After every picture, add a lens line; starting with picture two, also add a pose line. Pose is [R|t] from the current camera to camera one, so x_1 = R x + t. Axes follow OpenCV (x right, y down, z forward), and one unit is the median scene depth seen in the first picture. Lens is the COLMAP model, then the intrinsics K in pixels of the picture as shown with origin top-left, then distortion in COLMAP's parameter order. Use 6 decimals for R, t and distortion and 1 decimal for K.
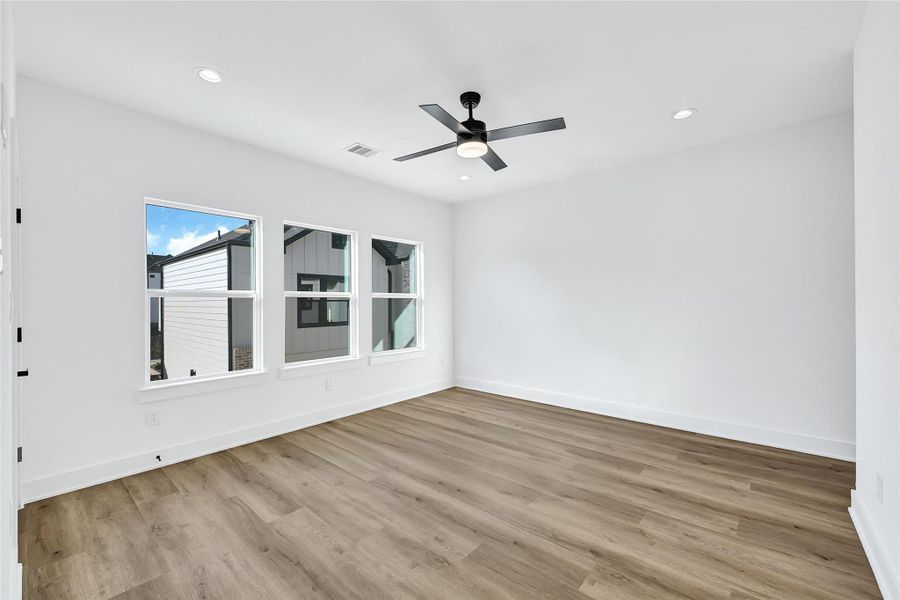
lens RADIAL K [[362.6, 0, 451.7], [0, 362.6, 303.1], [0, 0, 1]] dist [-0.001065, -0.000100]
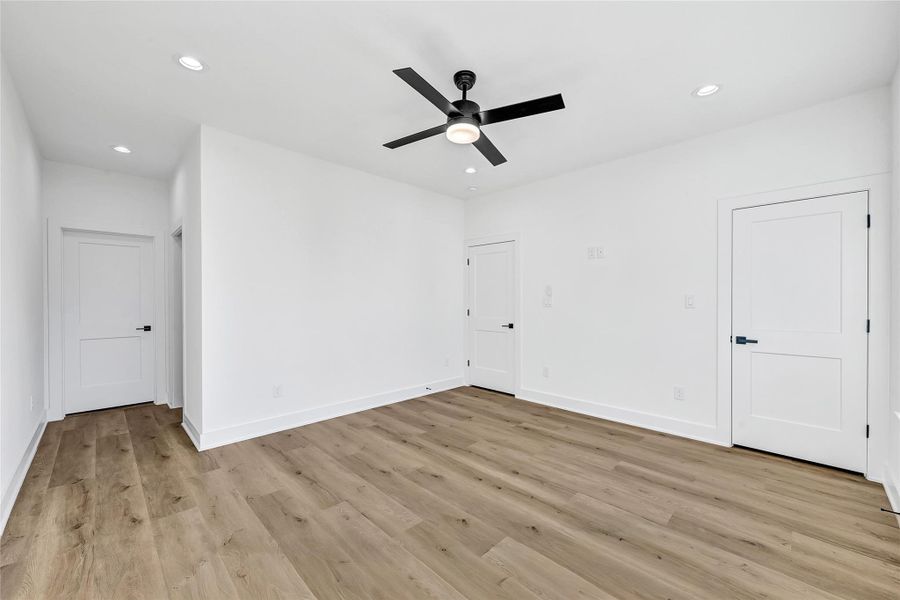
lens RADIAL K [[362.6, 0, 448.2], [0, 362.6, 299.1], [0, 0, 1]] dist [-0.001065, -0.000100]
pose [[-0.996577, 0.008105, 0.082275, 0.023933], [0.008055, 0.999967, -0.000929, -0.004553], [-0.082280, -0.000263, -0.996609, 2.266926]]
